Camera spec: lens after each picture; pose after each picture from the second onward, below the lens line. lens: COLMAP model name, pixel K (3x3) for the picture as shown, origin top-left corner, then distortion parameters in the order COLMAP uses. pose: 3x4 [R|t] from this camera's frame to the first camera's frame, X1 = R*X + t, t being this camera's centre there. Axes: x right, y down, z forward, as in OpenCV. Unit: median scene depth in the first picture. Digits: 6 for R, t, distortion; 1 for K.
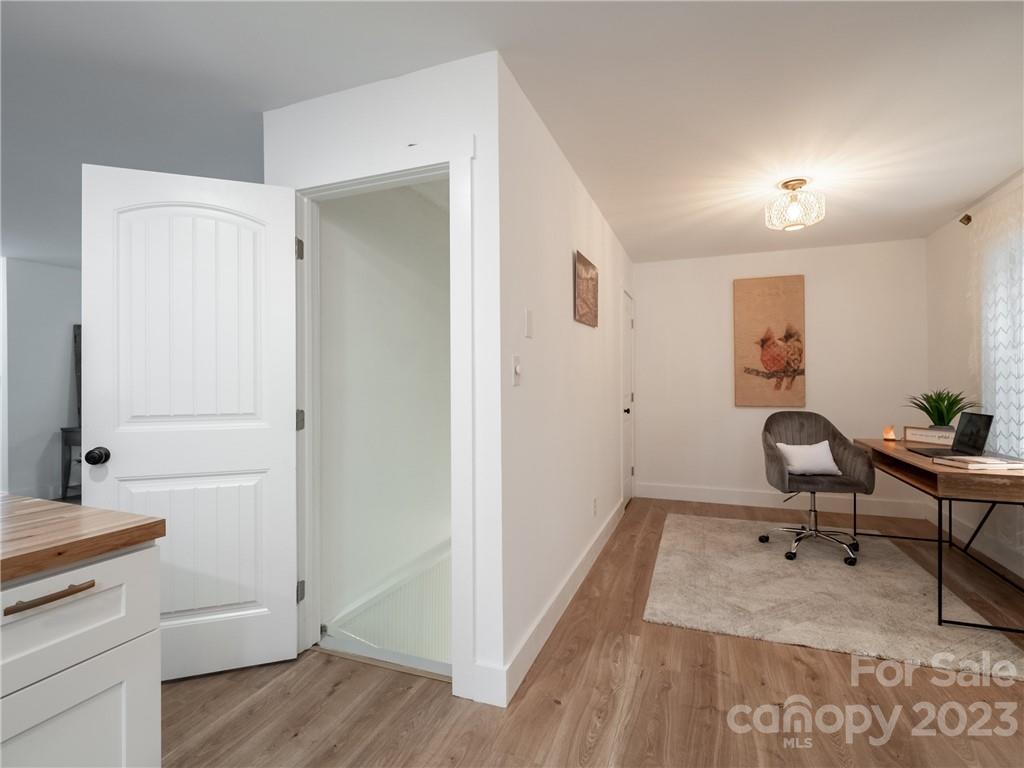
lens RADIAL K [[509.5, 0, 511.3], [0, 509.5, 366.5], [0, 0, 1]] dist [-0.001282, -0.000887]
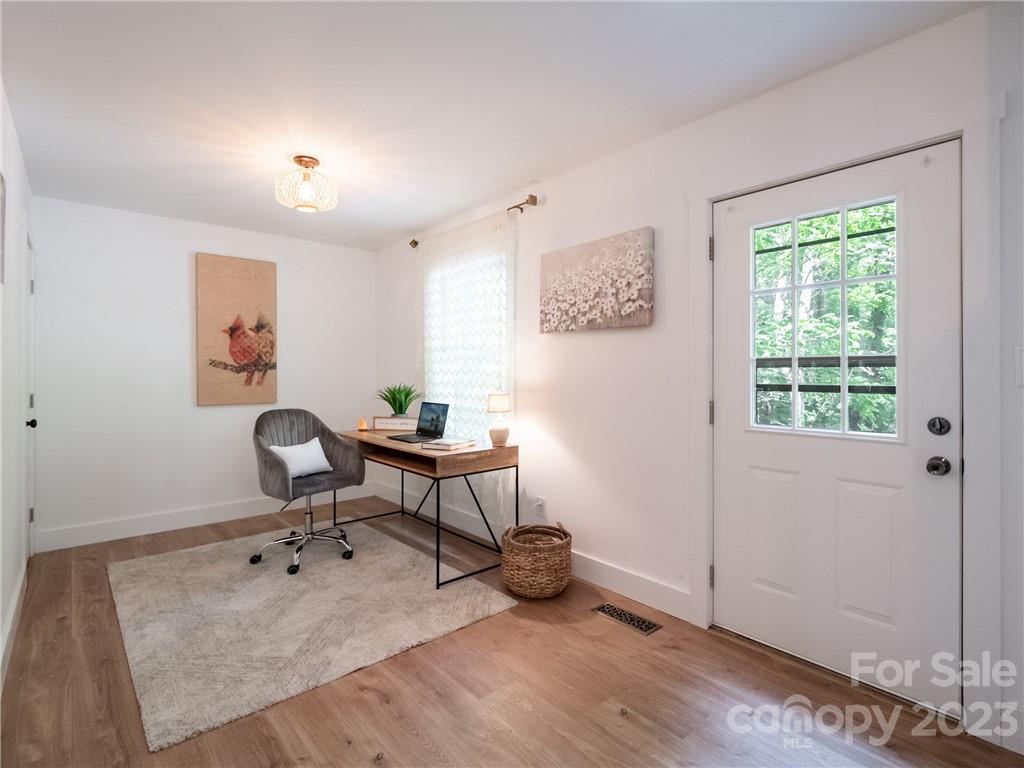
lens RADIAL K [[509.5, 0, 511.3], [0, 509.5, 366.5], [0, 0, 1]] dist [-0.001282, -0.000887]
pose [[0.462991, 0.012111, 0.886280, -0.079305], [-0.027134, 0.999632, 0.000514, -0.000693], [-0.885948, -0.024287, 0.463149, 0.238996]]
